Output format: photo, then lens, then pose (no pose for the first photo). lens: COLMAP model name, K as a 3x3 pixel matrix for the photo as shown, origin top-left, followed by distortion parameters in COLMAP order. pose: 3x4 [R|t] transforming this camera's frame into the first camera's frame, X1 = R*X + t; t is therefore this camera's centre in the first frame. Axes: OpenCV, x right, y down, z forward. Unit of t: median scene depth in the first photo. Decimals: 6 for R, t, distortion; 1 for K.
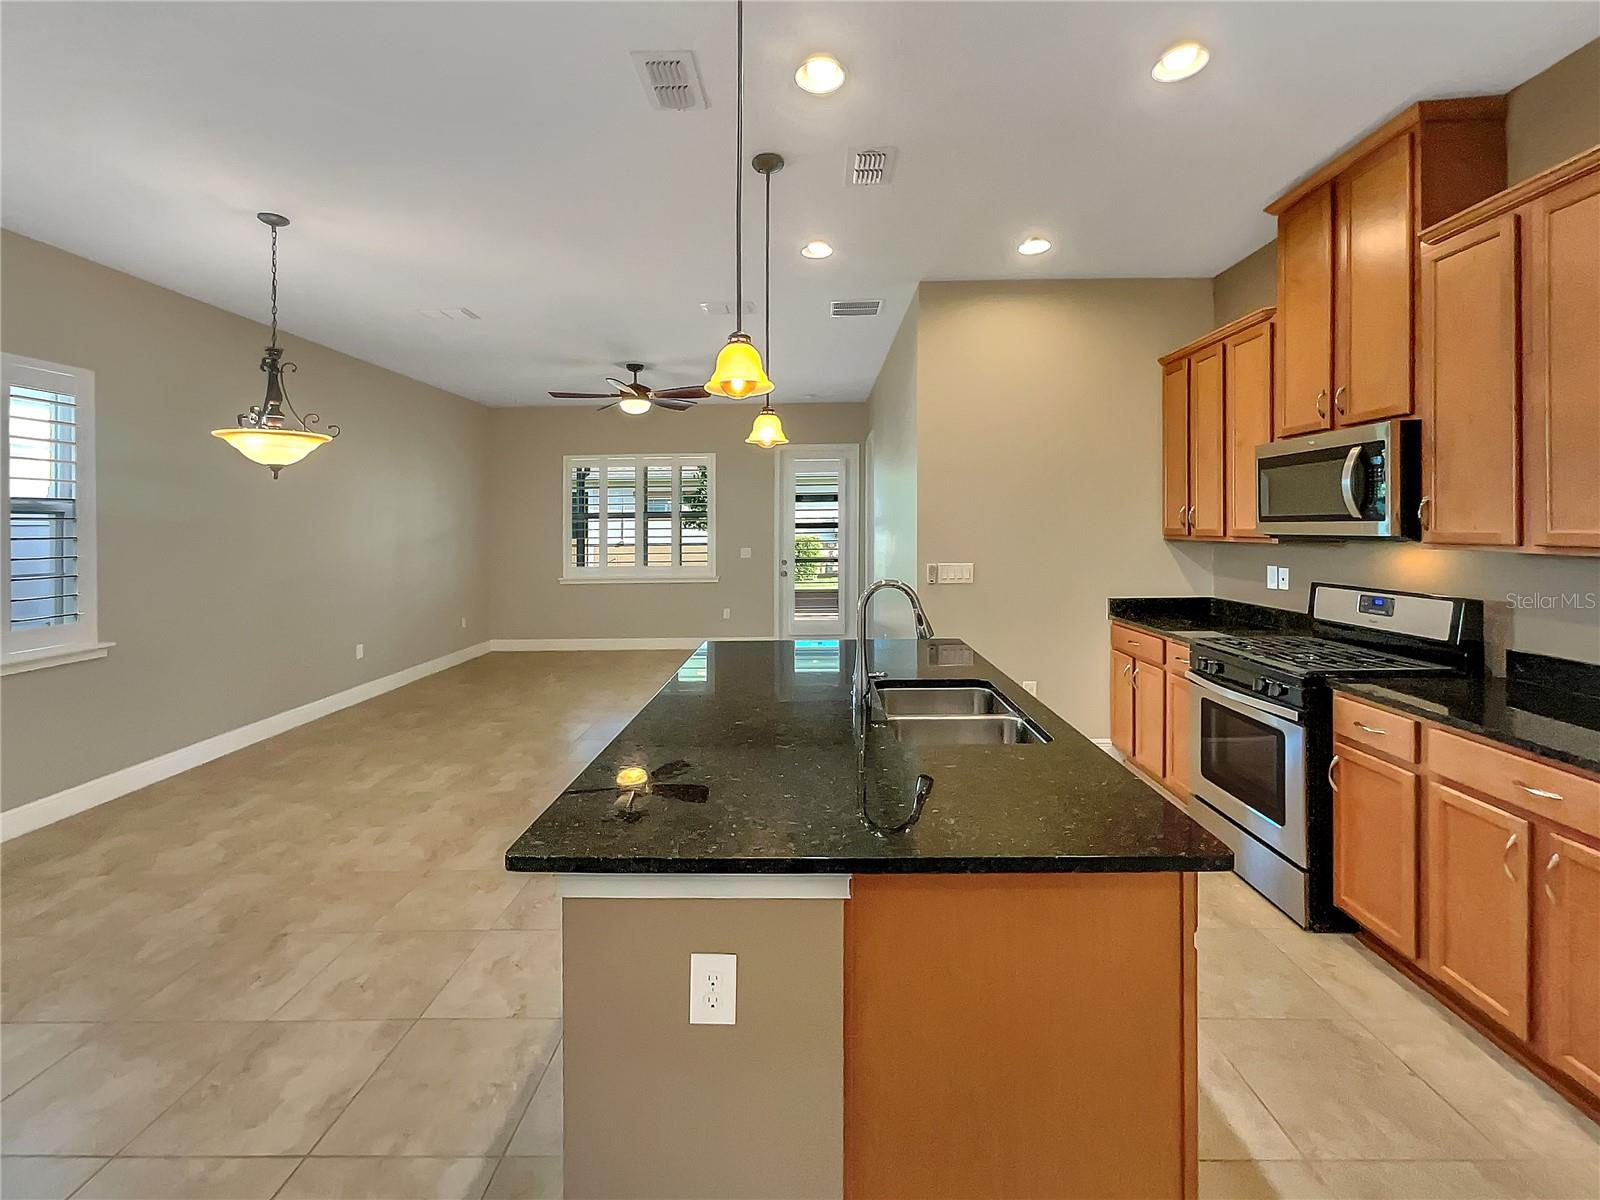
lens RADIAL K [[682.4, 0, 826.0], [0, 682.4, 520.3], [0, 0, 1]] dist [0.011607, 0.000259]
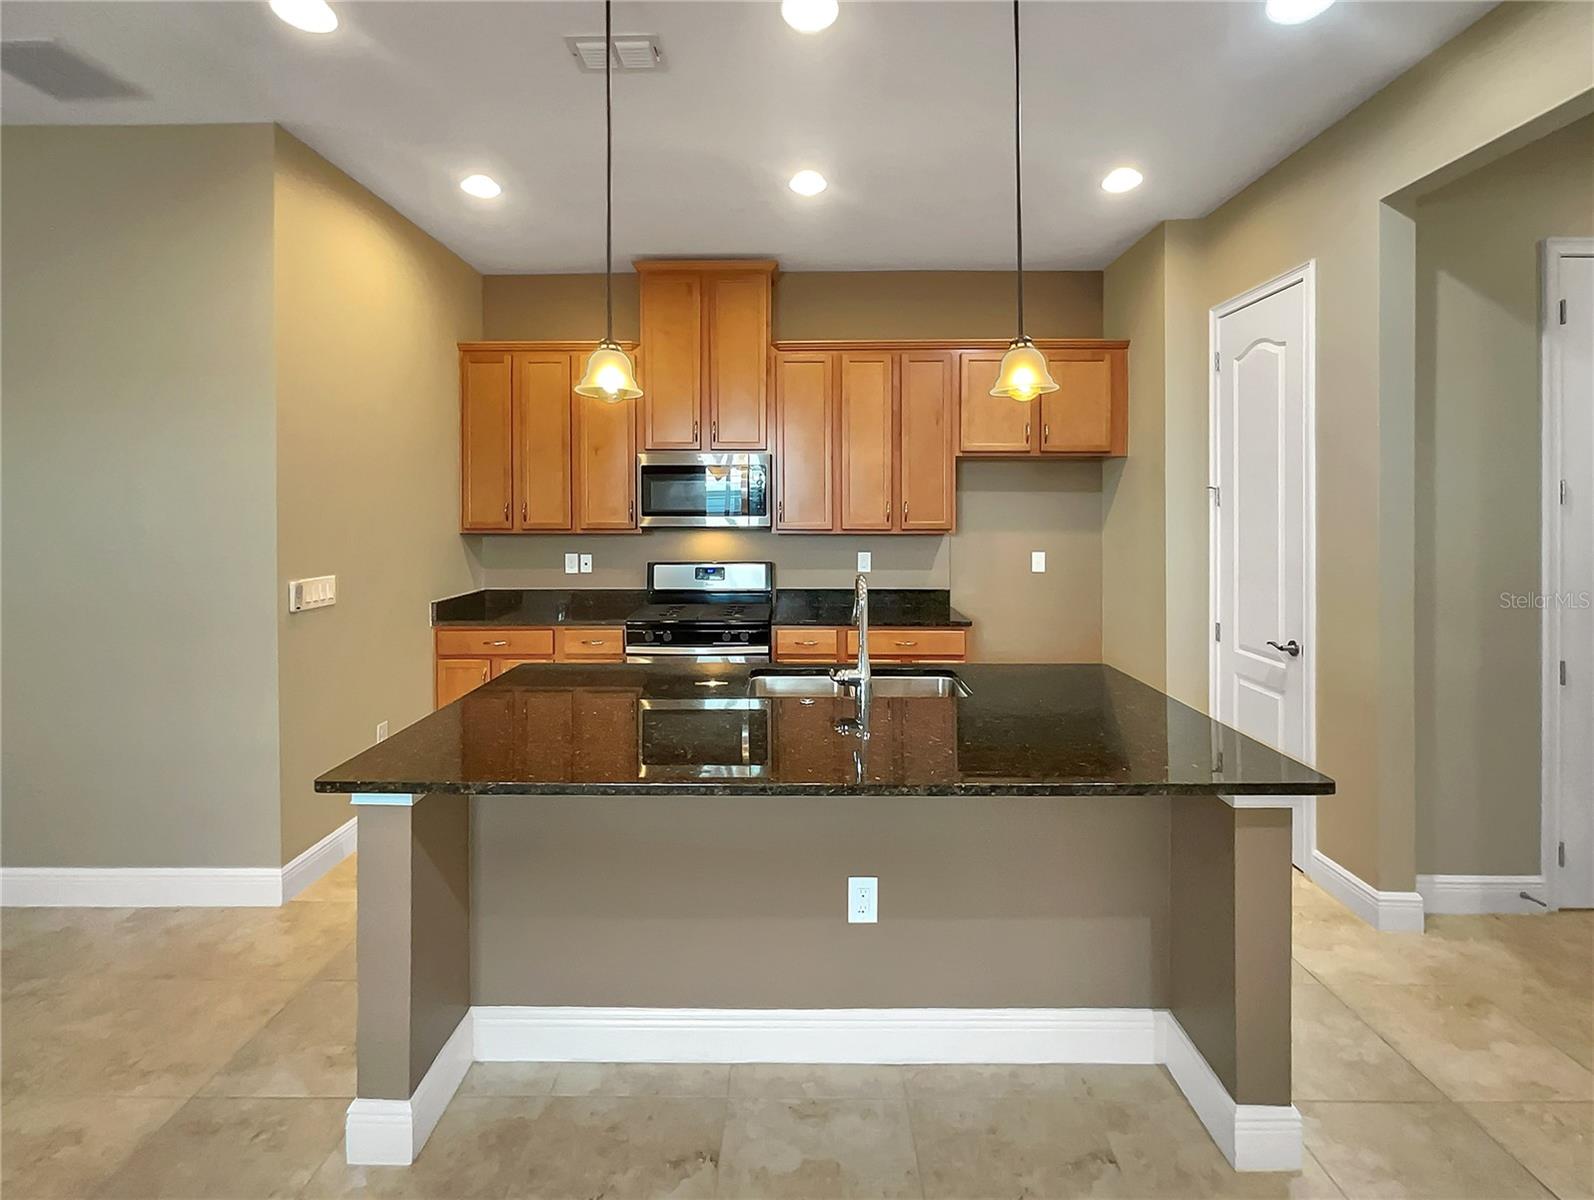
lens RADIAL K [[716.8, 0, 779.2], [0, 716.8, 510.7], [0, 0, 1]] dist [-0.002612, -0.000178]
pose [[0.022602, 0.006385, 0.999724, -0.658805], [-0.008572, 0.999944, -0.006192, -0.002544], [-0.999708, -0.008430, 0.022655, 0.717308]]
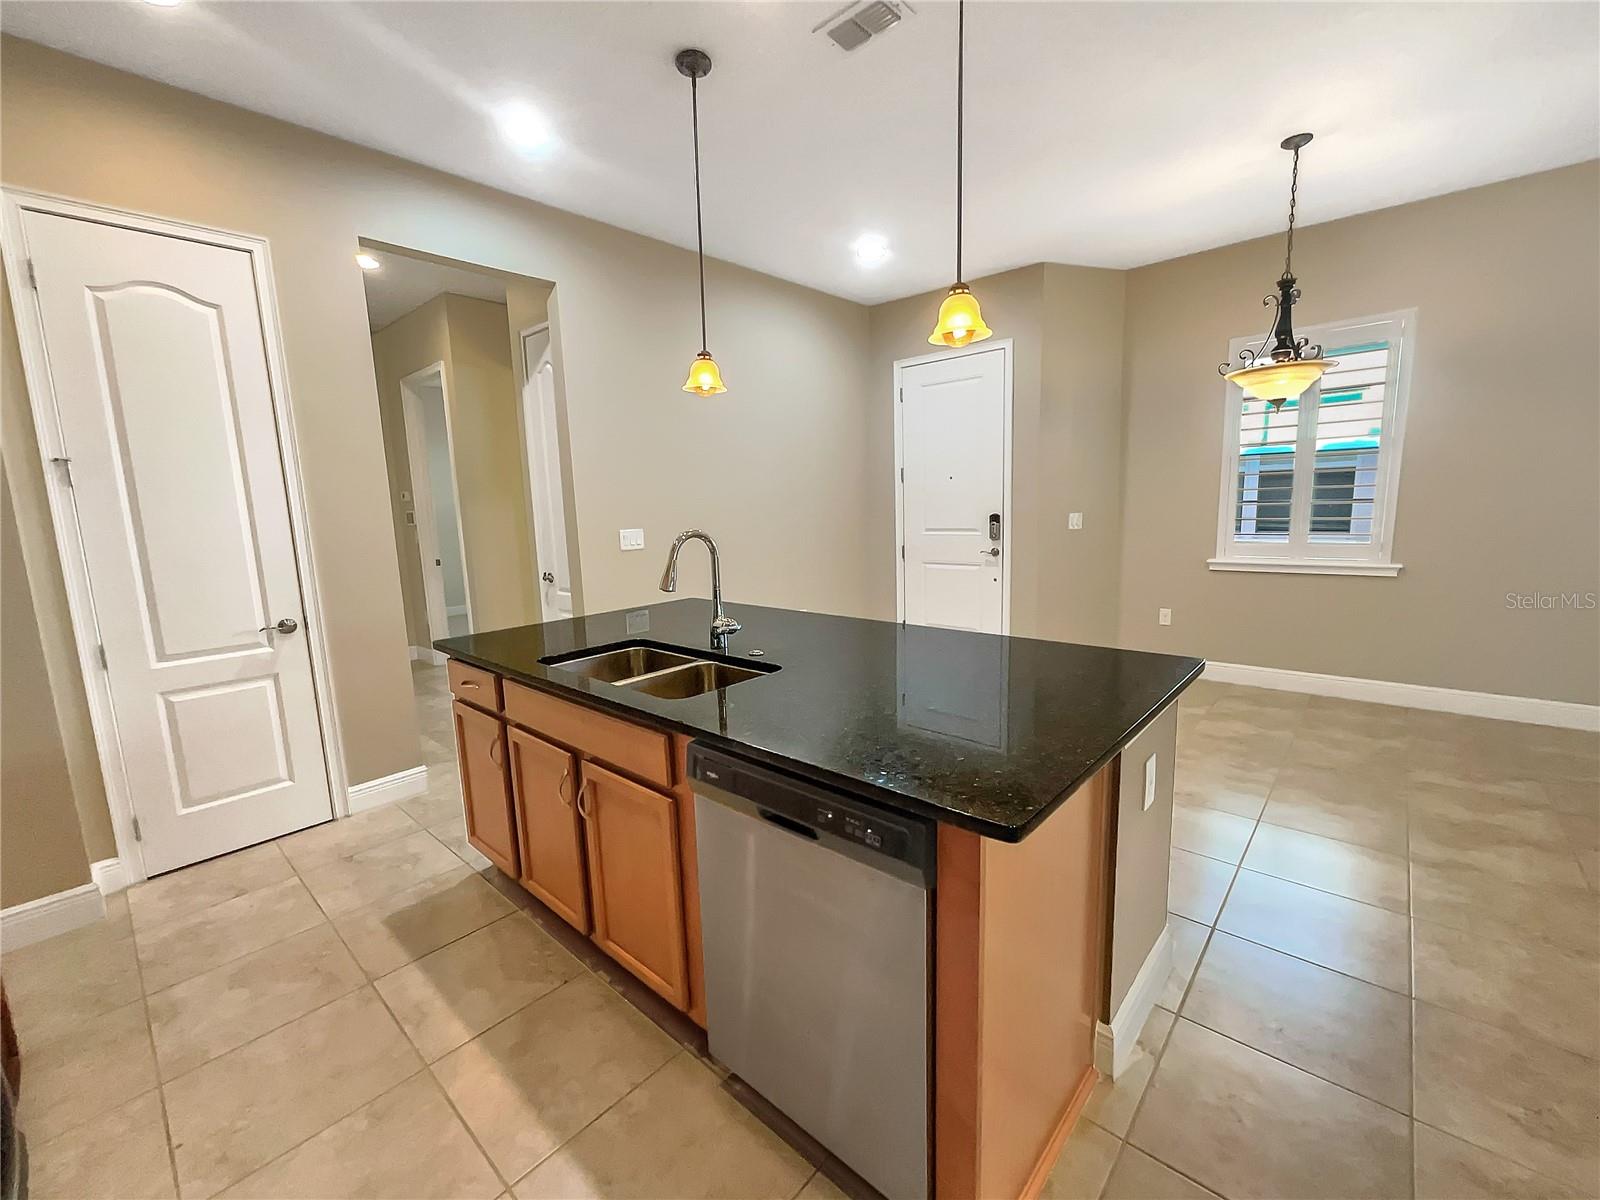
lens RADIAL K [[663.4, 0, 784.0], [0, 663.4, 599.7], [0, 0, 1]] dist [0.002599, 0.000267]
pose [[-0.684175, 0.141236, -0.715512, 0.465787], [0.047358, 0.987603, 0.149661, 0.028650], [0.727779, 0.068509, -0.682381, 1.159869]]
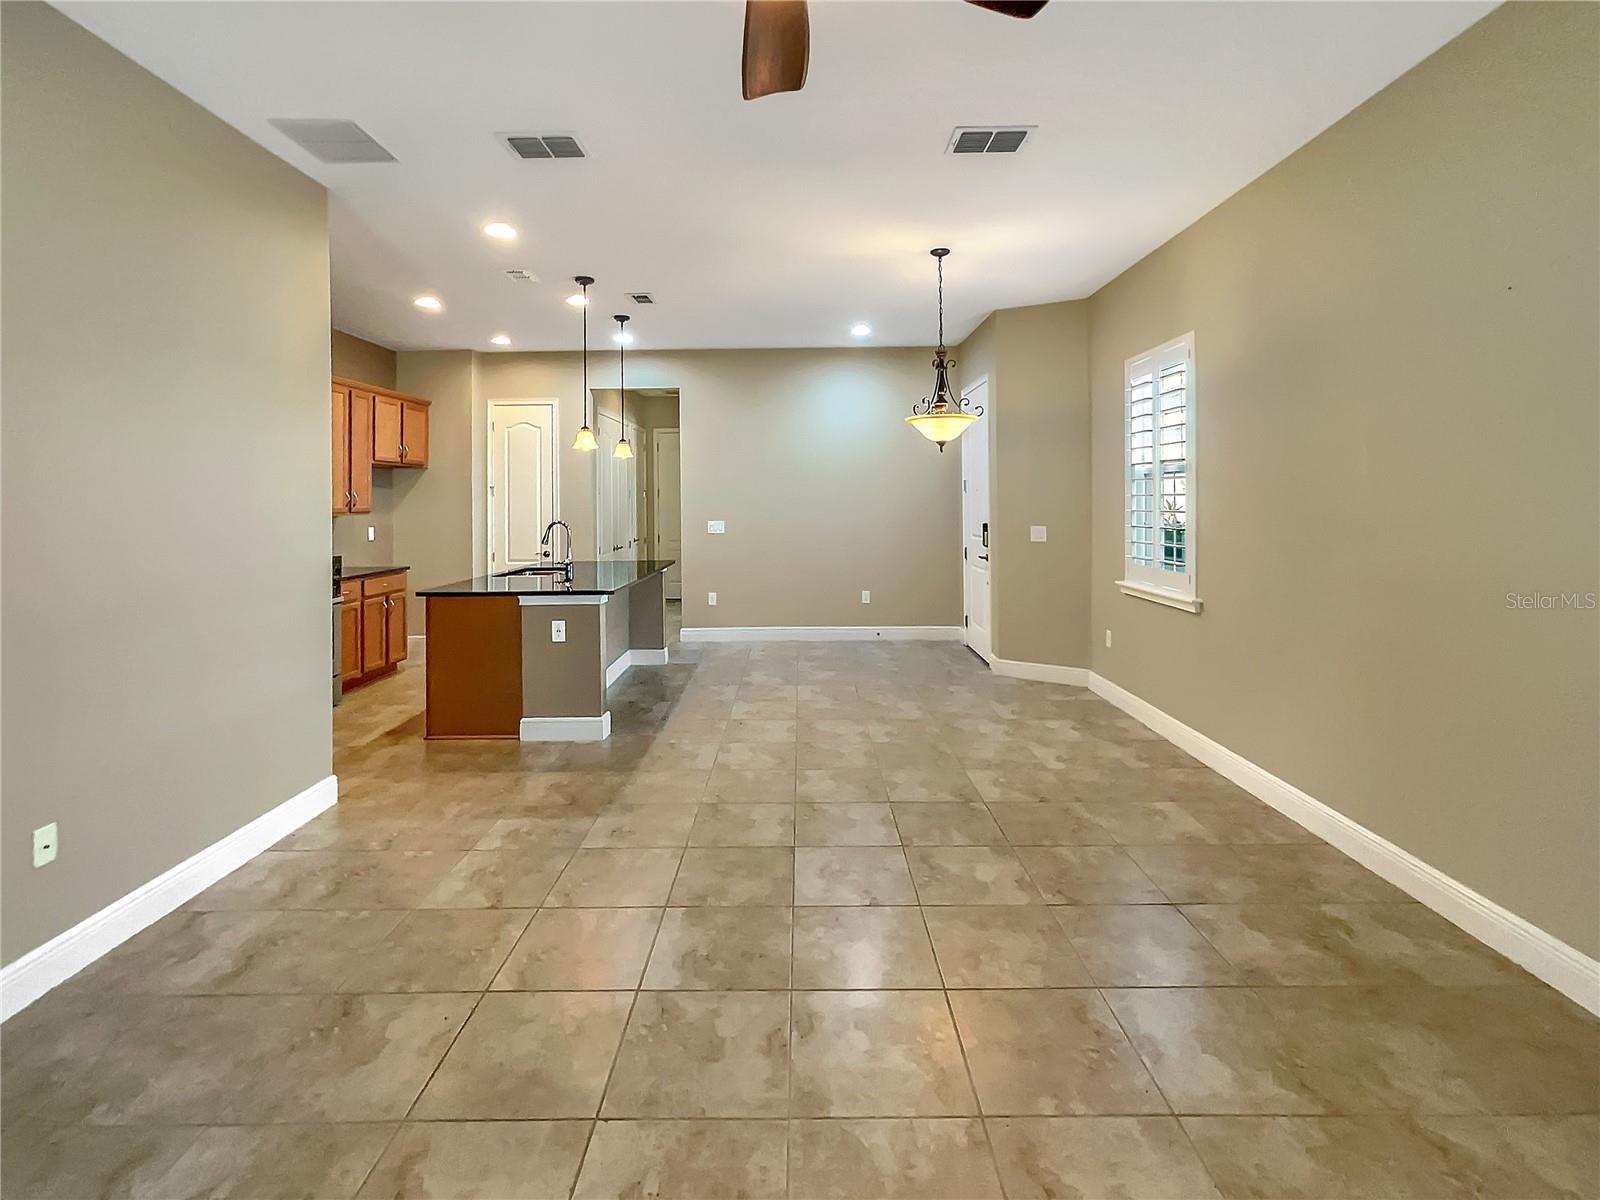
lens RADIAL K [[768.0, 0, 771.4], [0, 768.0, 493.9], [0, 0, 1]] dist [-0.001018, 0.001592]
pose [[-0.997857, 0.021939, 0.061651, -0.567953], [0.020850, 0.999616, -0.018258, 0.033966], [-0.062028, -0.016933, -0.997931, 2.456218]]
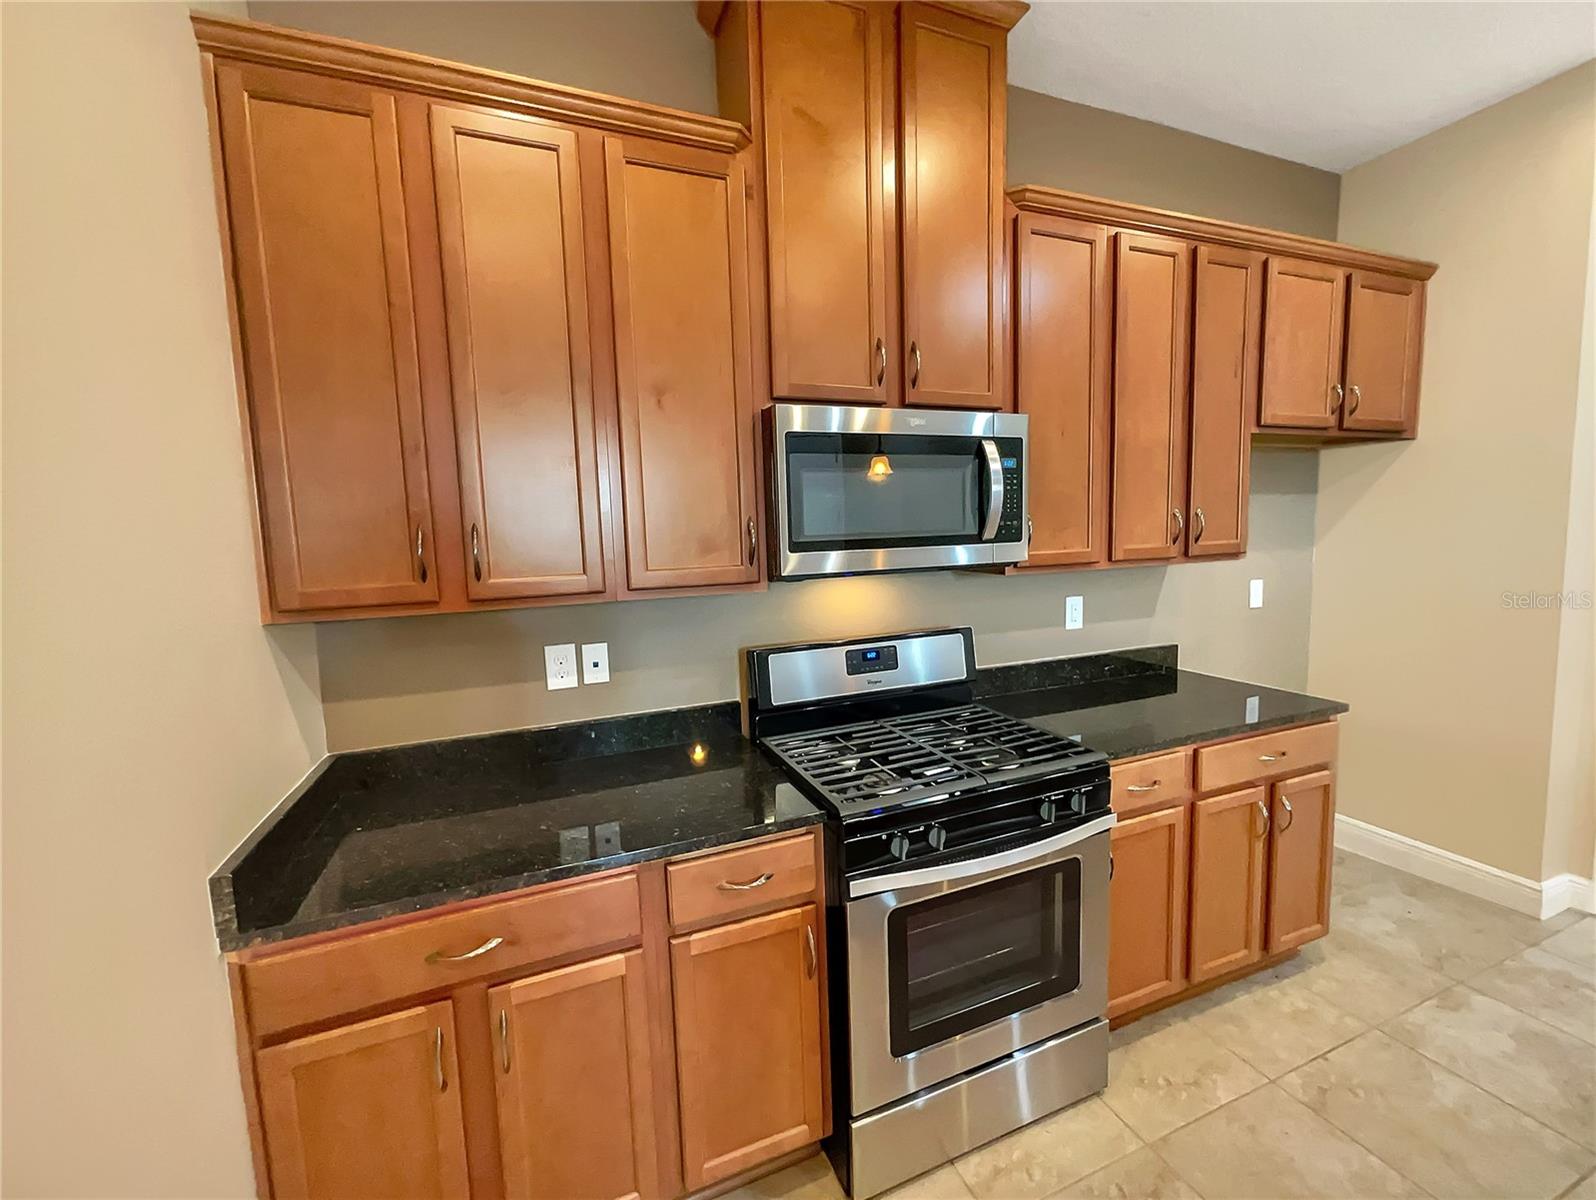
lens RADIAL K [[663.3, 0, 808.8], [0, 663.3, 593.1], [0, 0, 1]] dist [-0.001754, -0.000514]
pose [[-0.366537, -0.064296, 0.928179, 0.137036], [0.030009, 0.996273, 0.080863, -0.008574], [-0.929920, 0.057493, -0.363241, 1.165947]]
